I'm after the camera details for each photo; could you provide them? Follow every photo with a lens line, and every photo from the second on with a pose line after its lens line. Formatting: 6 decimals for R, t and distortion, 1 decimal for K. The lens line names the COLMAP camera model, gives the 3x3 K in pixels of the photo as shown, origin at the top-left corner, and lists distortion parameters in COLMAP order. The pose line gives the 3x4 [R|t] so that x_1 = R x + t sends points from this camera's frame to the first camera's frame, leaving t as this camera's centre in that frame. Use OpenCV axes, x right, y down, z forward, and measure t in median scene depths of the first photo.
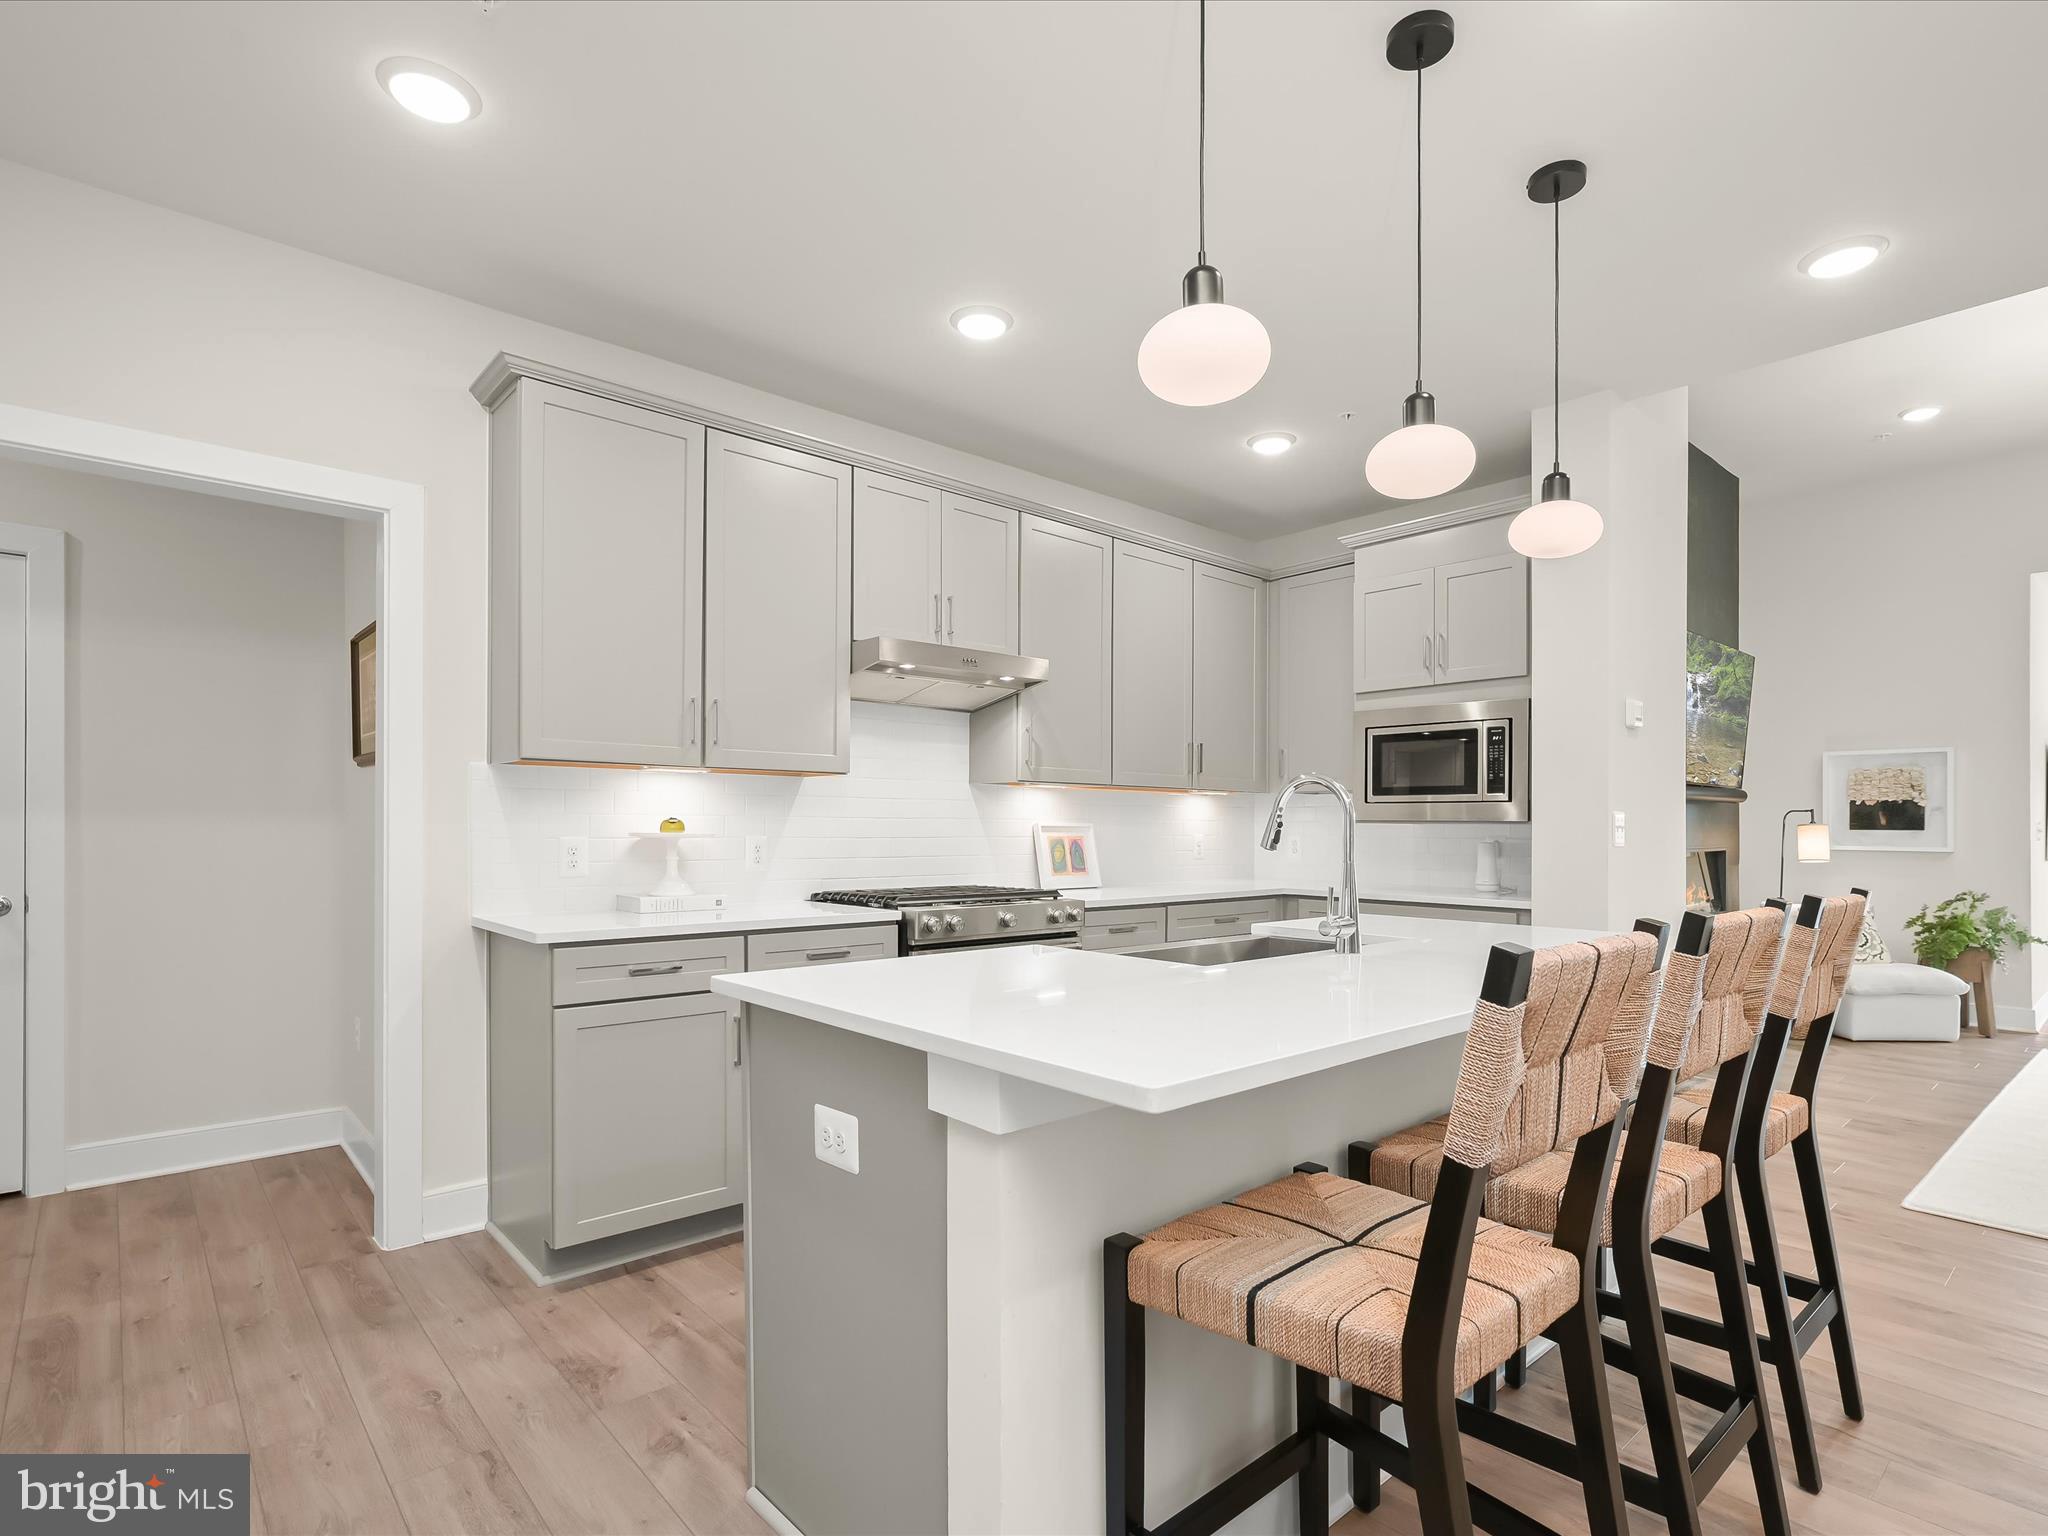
lens RADIAL K [[1018.3, 0, 1022.3], [0, 1018.3, 769.9], [0, 0, 1]] dist [0.001375, 0.000688]
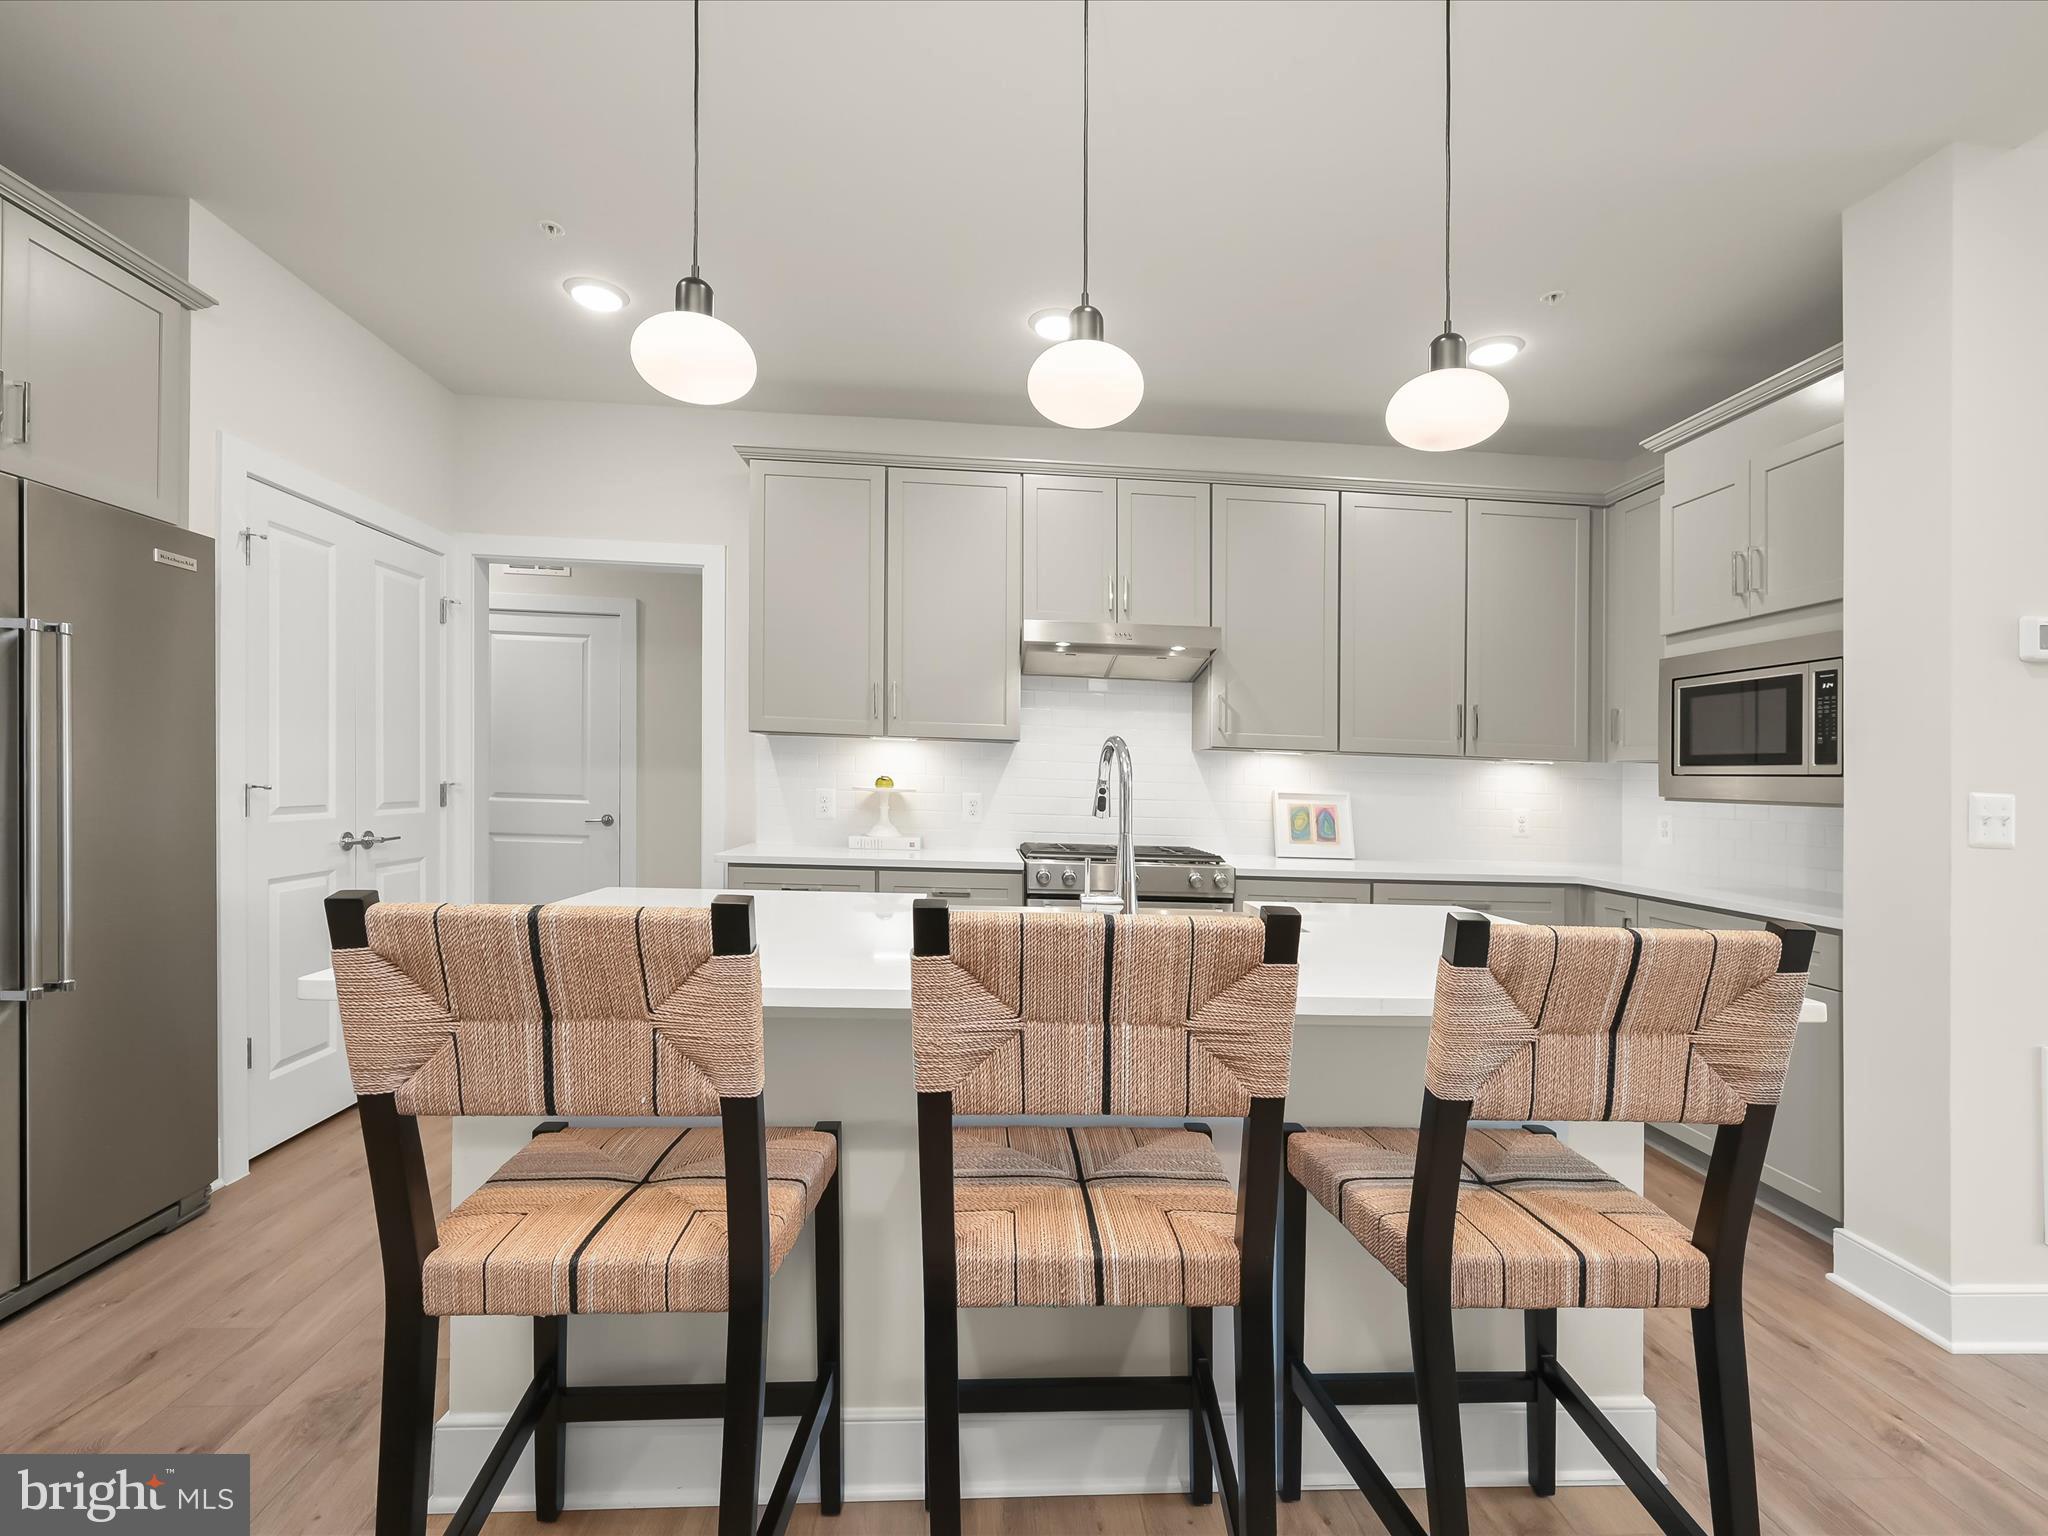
lens RADIAL K [[908.1, 0, 1042.4], [0, 908.1, 741.8], [0, 0, 1]] dist [0.005213, -0.000154]
pose [[0.802933, -0.004918, -0.596049, 0.389213], [0.005889, 0.999983, -0.000319, 0.004315], [0.596040, -0.003254, 0.802948, 0.158208]]
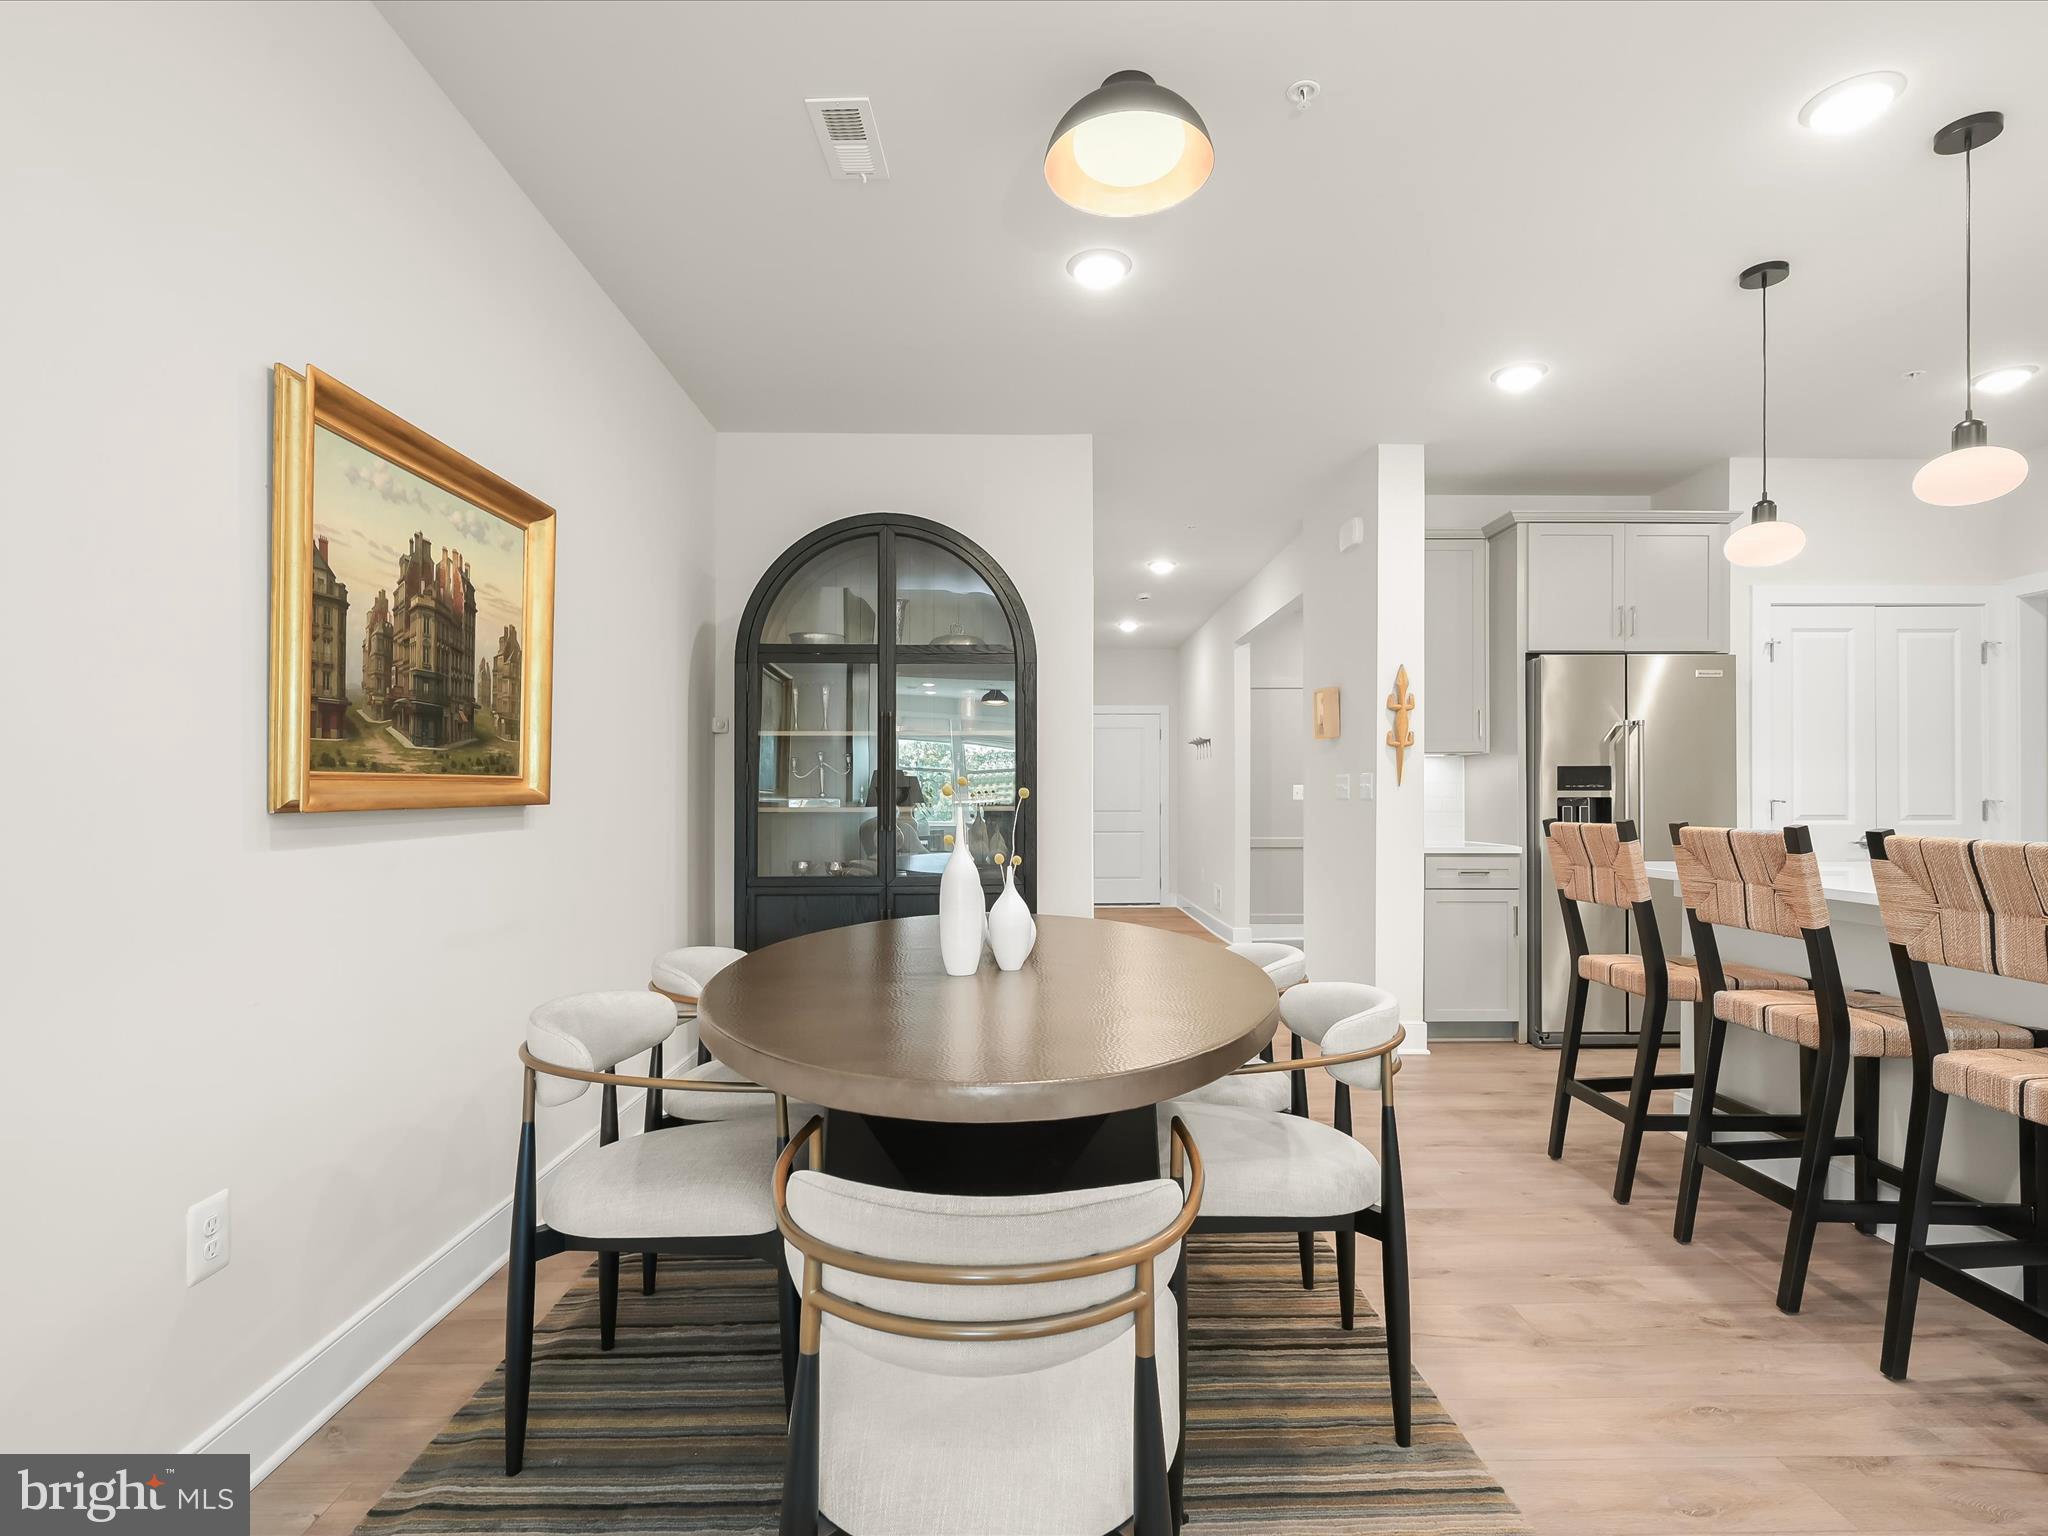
lens RADIAL K [[1018.3, 0, 1023.5], [0, 1018.3, 814.4], [0, 0, 1]] dist [0.001375, 0.000688]
pose [[-0.646012, 0.004933, -0.763311, 0.954086], [0.034711, 0.999135, -0.022920, 0.043111], [0.762537, -0.041301, -0.645624, 0.434717]]
